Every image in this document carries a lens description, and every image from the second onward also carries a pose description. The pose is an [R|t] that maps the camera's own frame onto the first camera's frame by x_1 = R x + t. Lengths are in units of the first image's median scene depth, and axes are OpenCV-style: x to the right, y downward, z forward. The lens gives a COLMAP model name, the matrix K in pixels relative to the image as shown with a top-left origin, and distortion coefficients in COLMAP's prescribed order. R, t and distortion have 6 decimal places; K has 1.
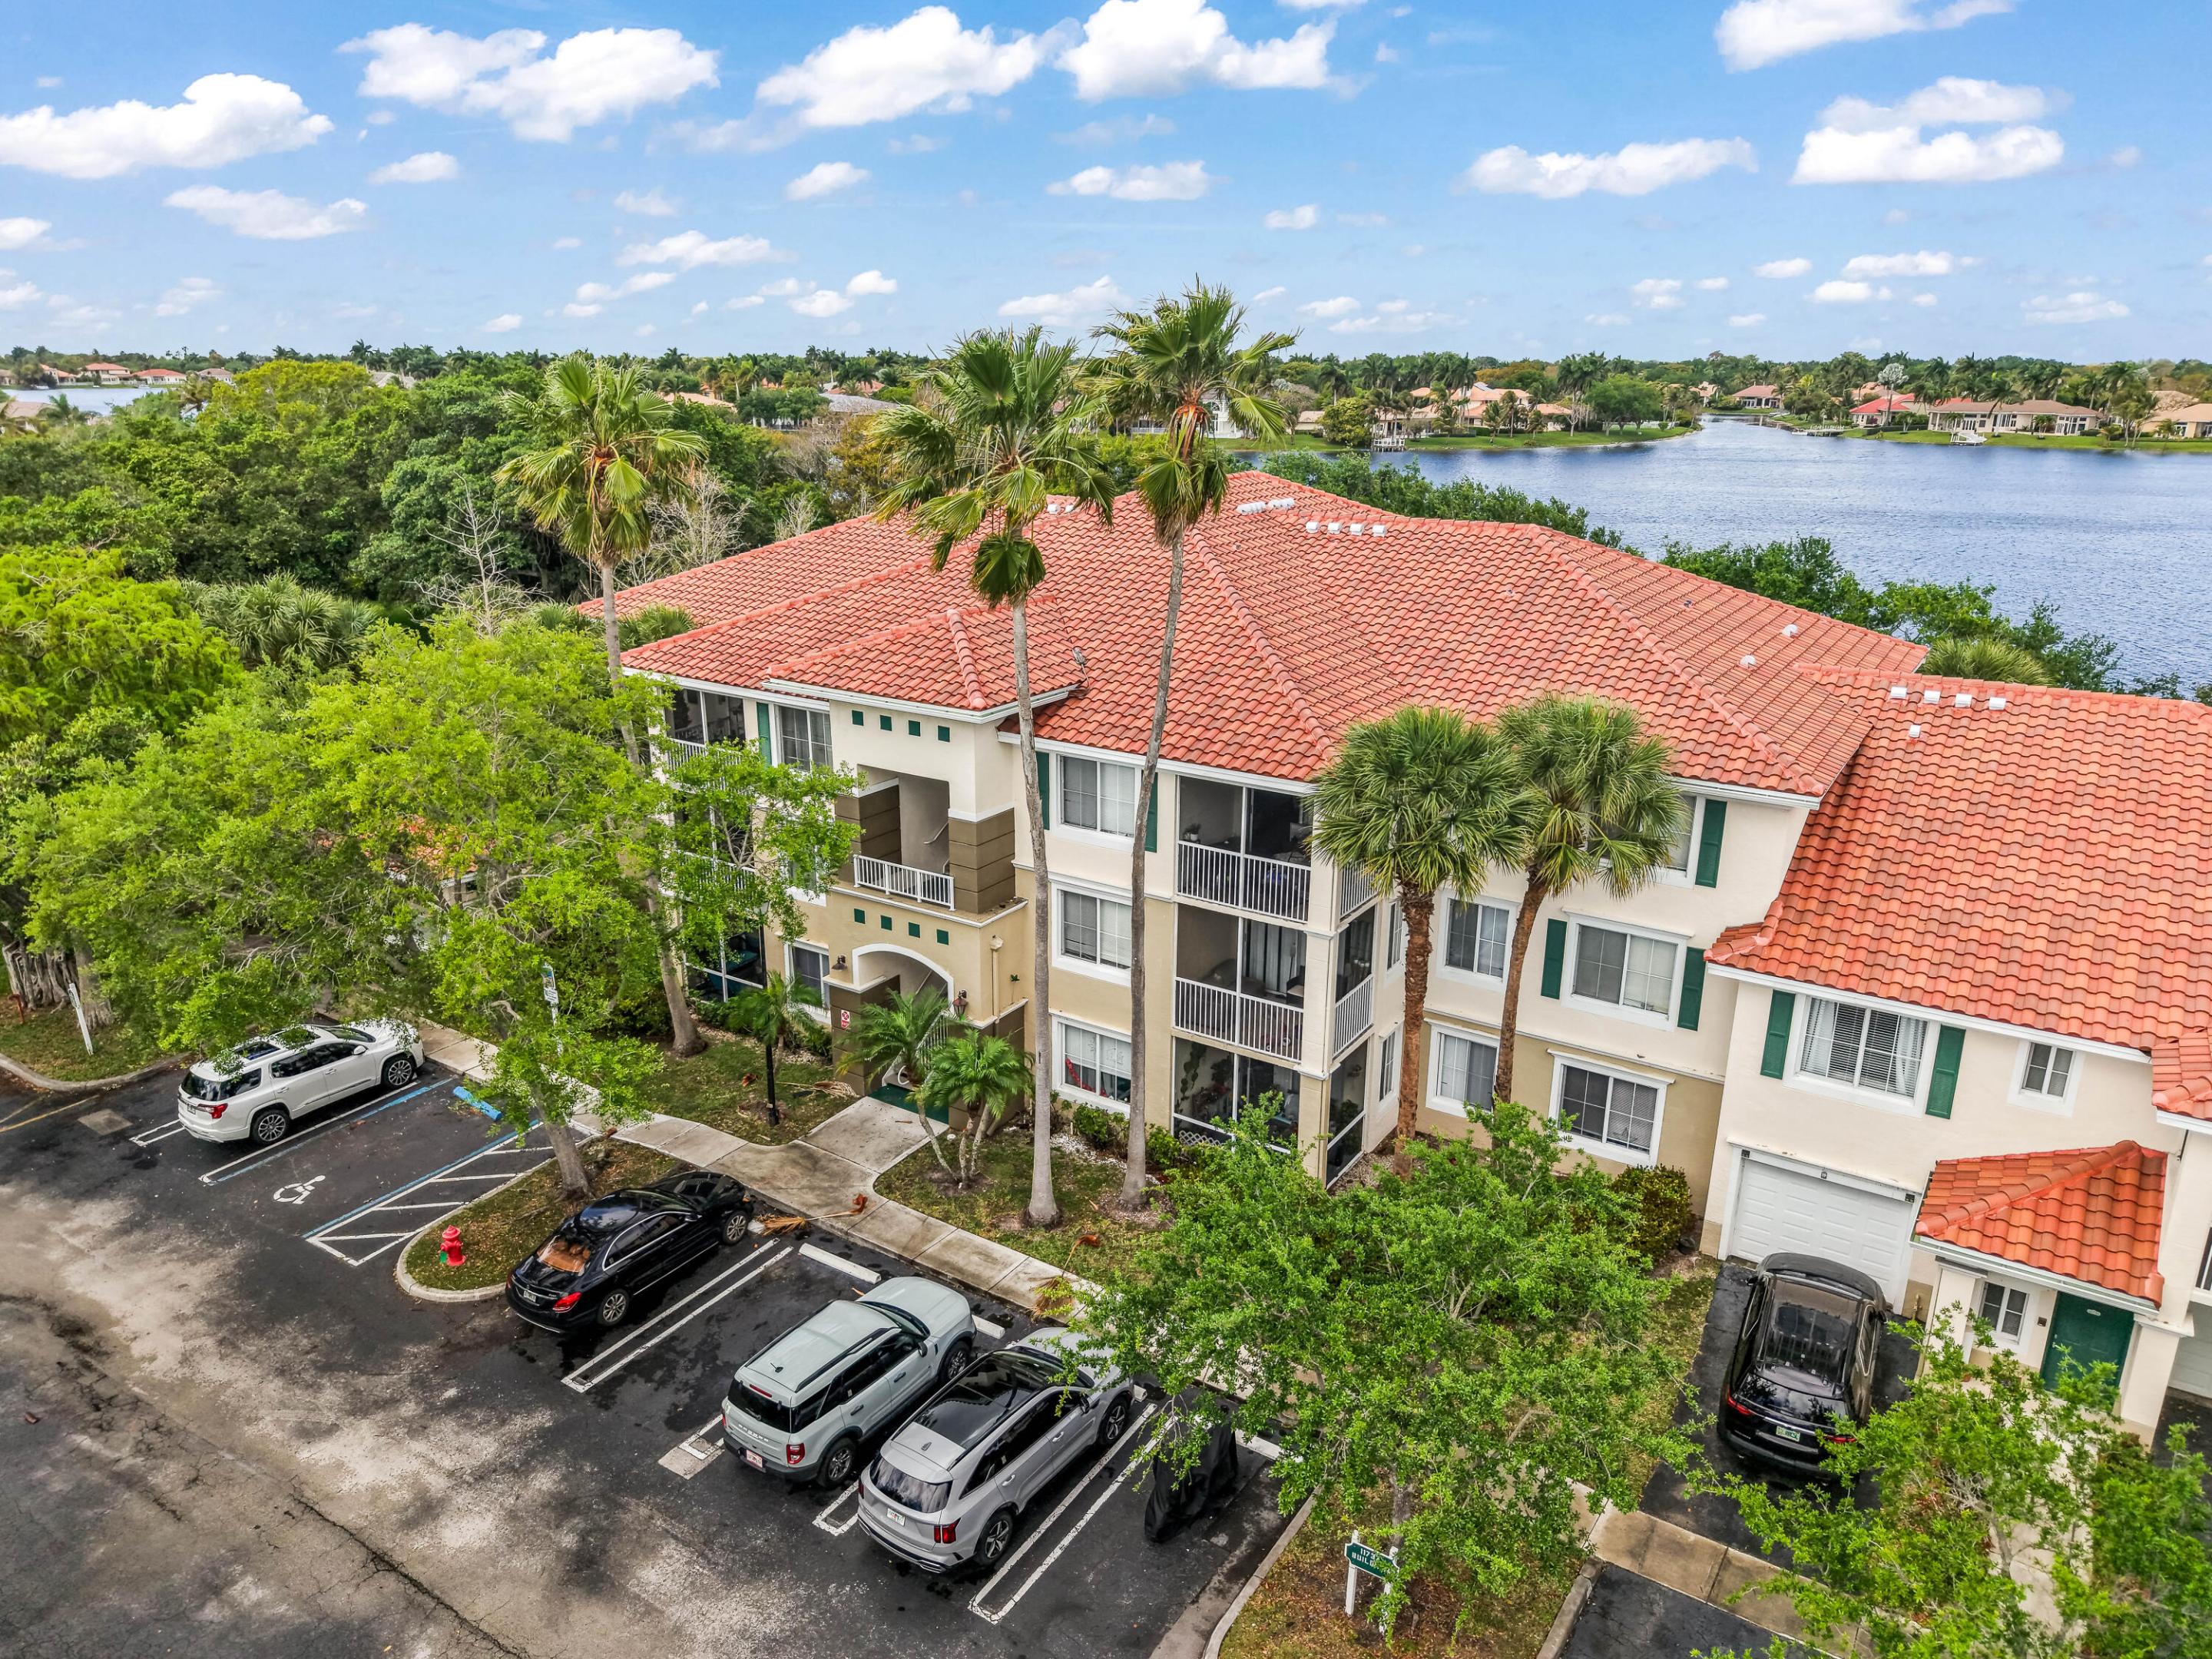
lens RADIAL K [[1517.6, 0, 1106.0], [0, 1517.6, 829.5], [0, 0, 1]] dist [-0.002215, -0.008462]
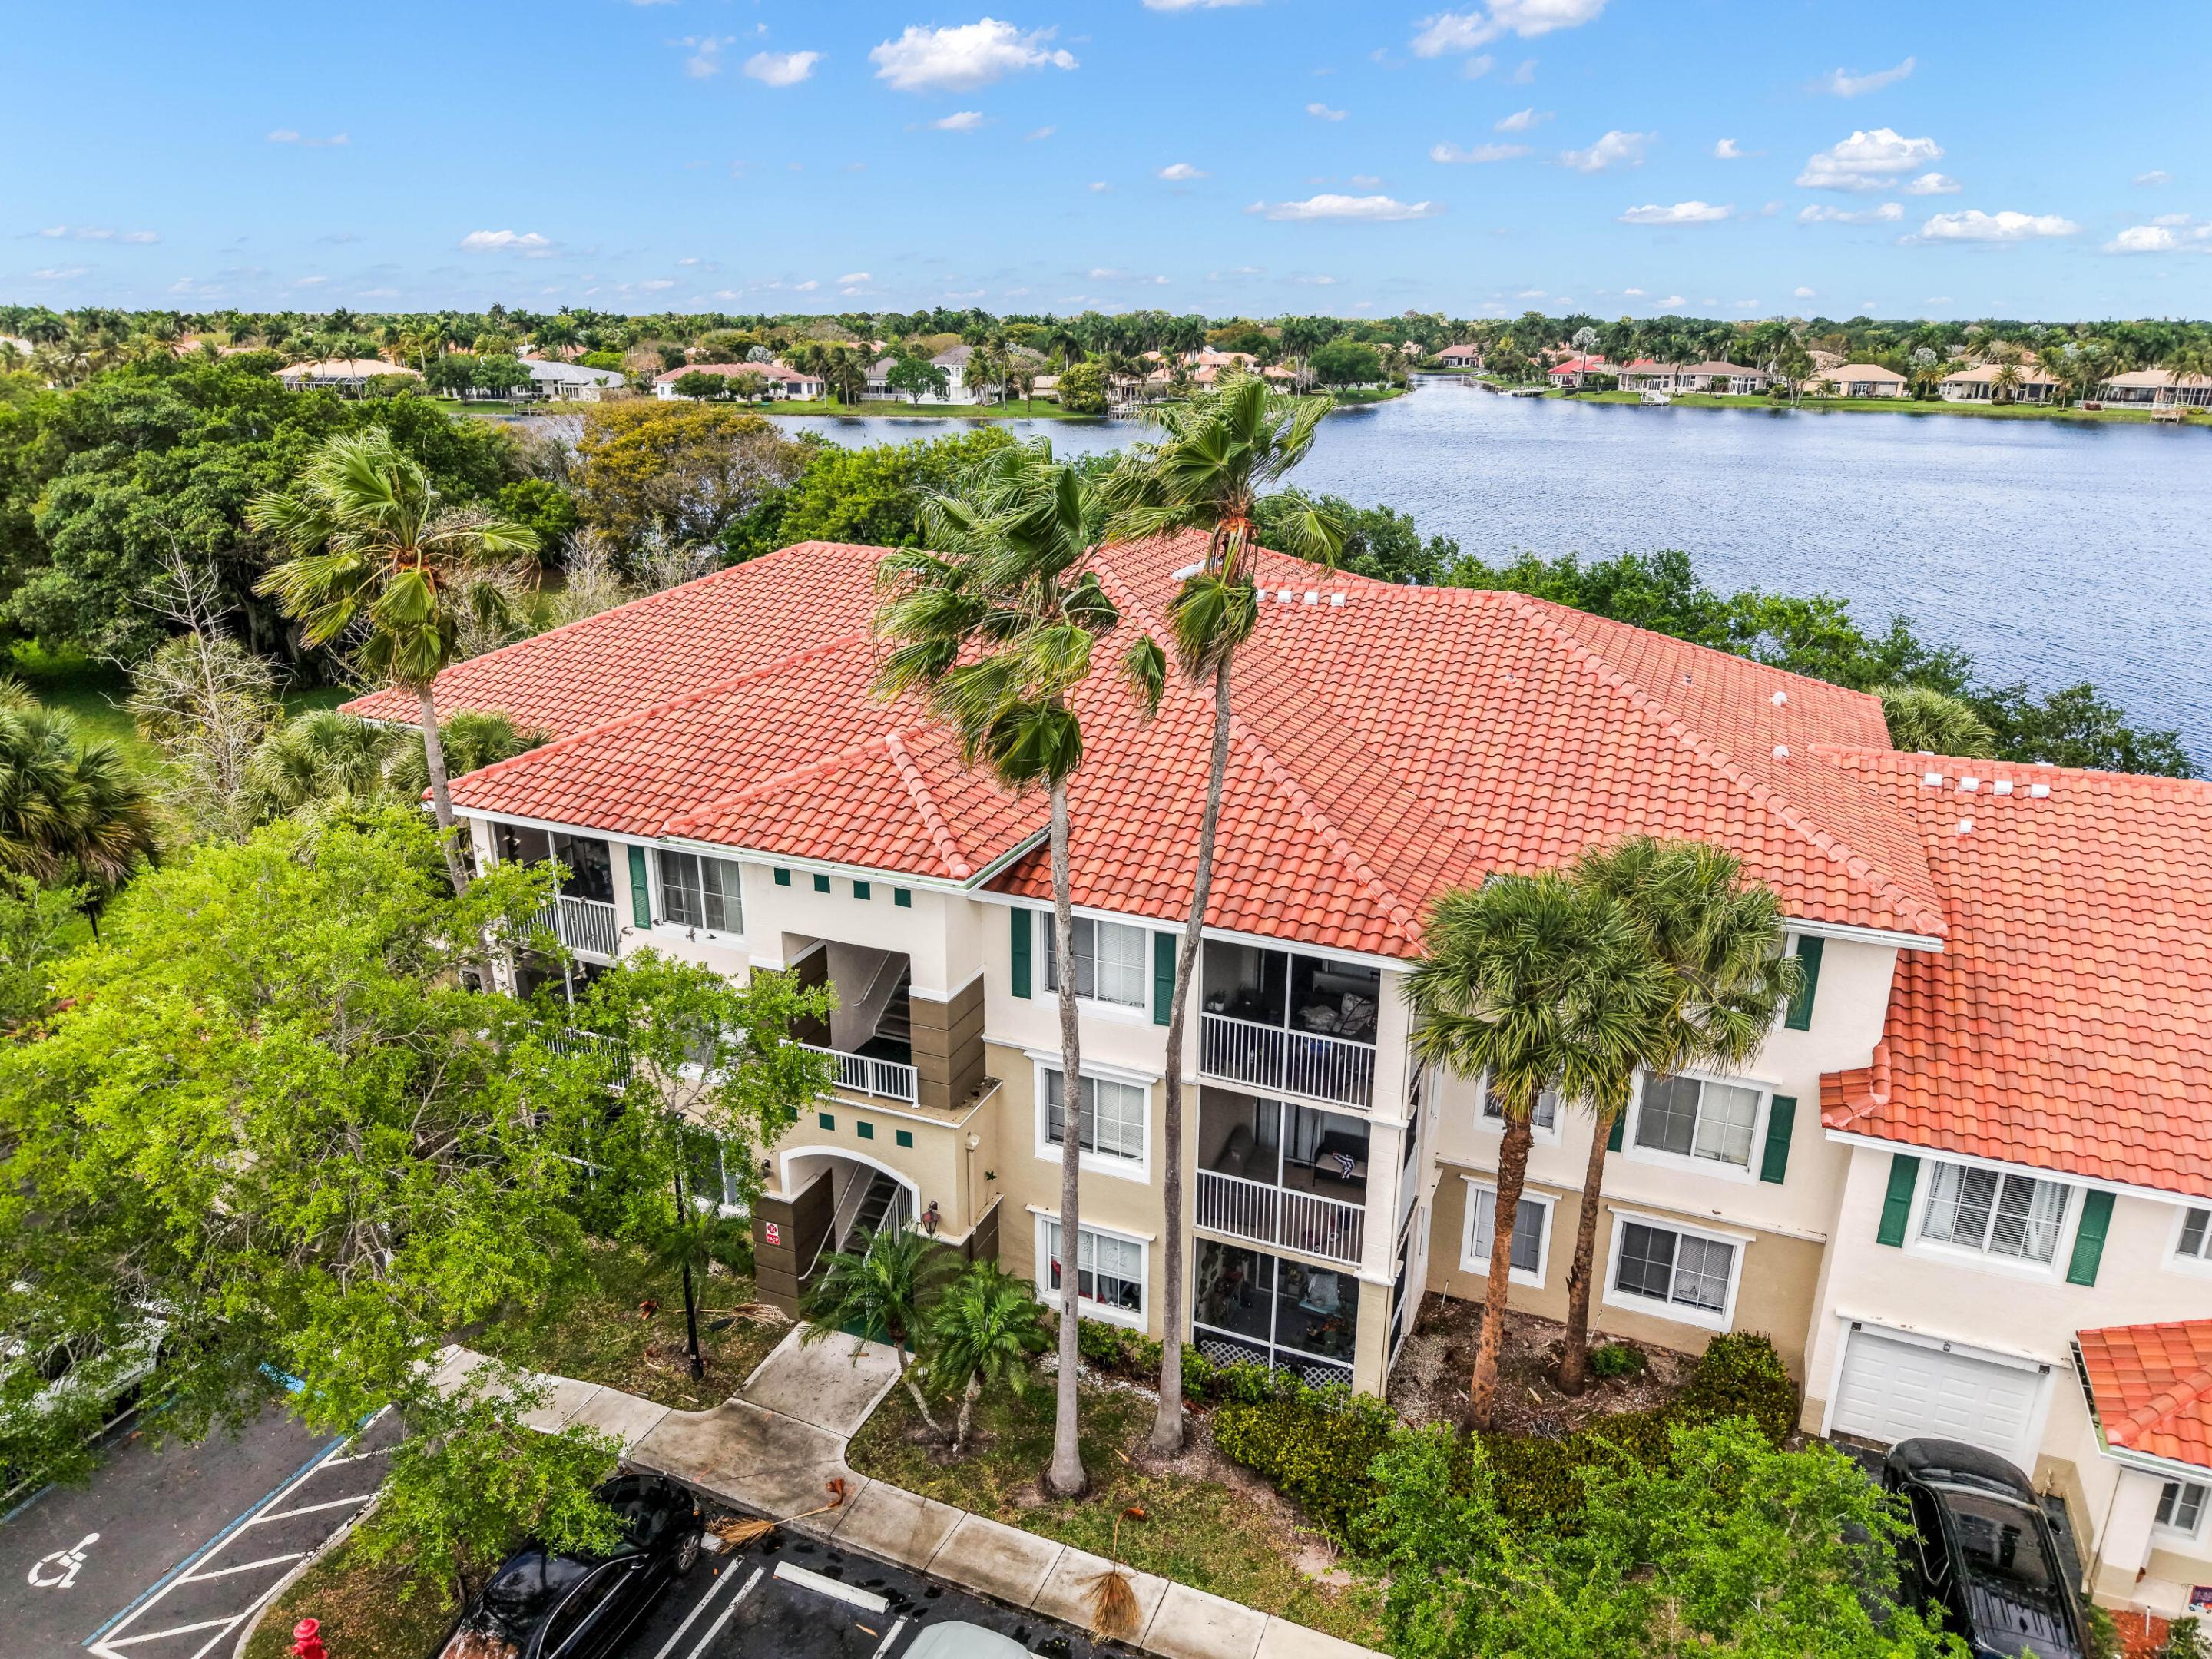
lens RADIAL K [[1507.9, 0, 1106.0], [0, 1507.9, 829.5], [0, 0, 1]] dist [-0.012286, 0.002255]
pose [[0.981975, -0.058905, 0.179597, -0.136275], [0.053219, 0.997922, 0.036321, -0.118177], [-0.181363, -0.026109, 0.983070, 0.187106]]
